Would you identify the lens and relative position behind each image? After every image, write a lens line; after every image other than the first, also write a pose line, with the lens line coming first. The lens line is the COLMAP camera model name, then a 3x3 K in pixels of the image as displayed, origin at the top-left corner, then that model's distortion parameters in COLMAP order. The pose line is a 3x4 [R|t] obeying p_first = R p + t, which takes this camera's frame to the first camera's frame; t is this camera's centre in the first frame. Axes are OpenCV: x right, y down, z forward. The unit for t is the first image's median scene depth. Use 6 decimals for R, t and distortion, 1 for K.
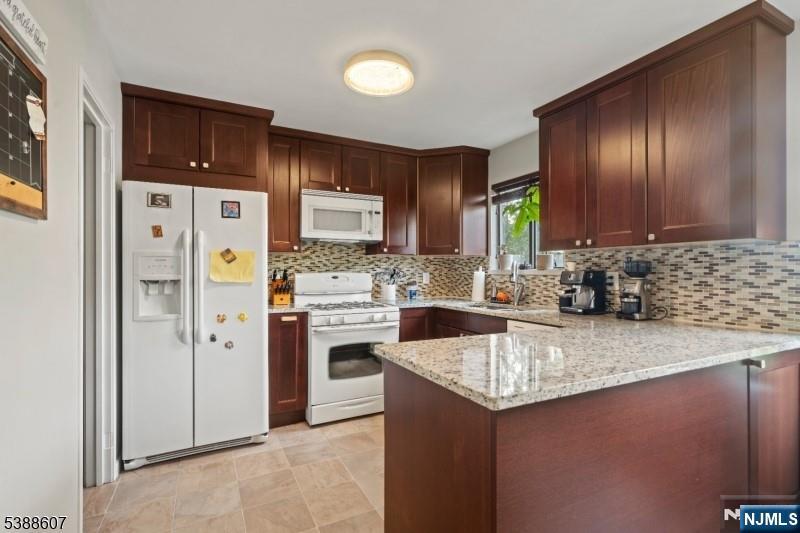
lens RADIAL K [[376.5, 0, 397.3], [0, 376.5, 264.5], [0, 0, 1]] dist [-0.001124, 0.000032]
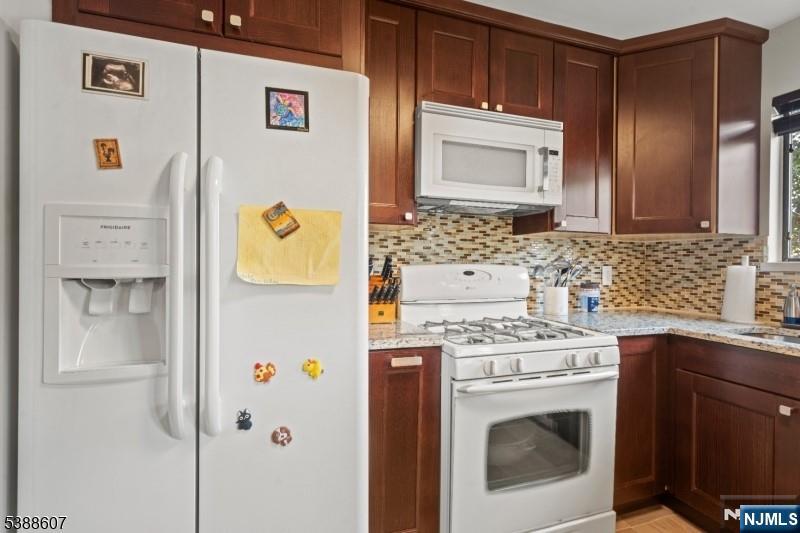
lens RADIAL K [[379.5, 0, 399.6], [0, 379.5, 258.3], [0, 0, 1]] dist [0.002039, 0.000567]
pose [[0.988174, 0.006920, -0.153179, -0.201853], [-0.006710, 0.999976, 0.001889, 0.013199], [0.153188, -0.000839, 0.988197, 0.479348]]
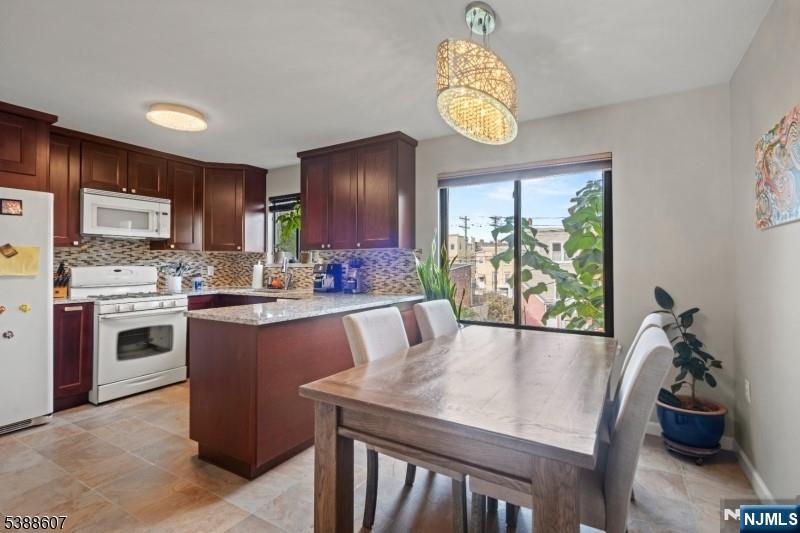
lens RADIAL K [[379.5, 0, 399.6], [0, 379.5, 258.3], [0, 0, 1]] dist [0.002039, 0.000567]
pose [[0.848875, 0.005780, 0.528561, -0.062034], [-0.006728, 0.999977, -0.000129, -0.007225], [-0.528550, -0.003447, 0.848895, -0.387774]]
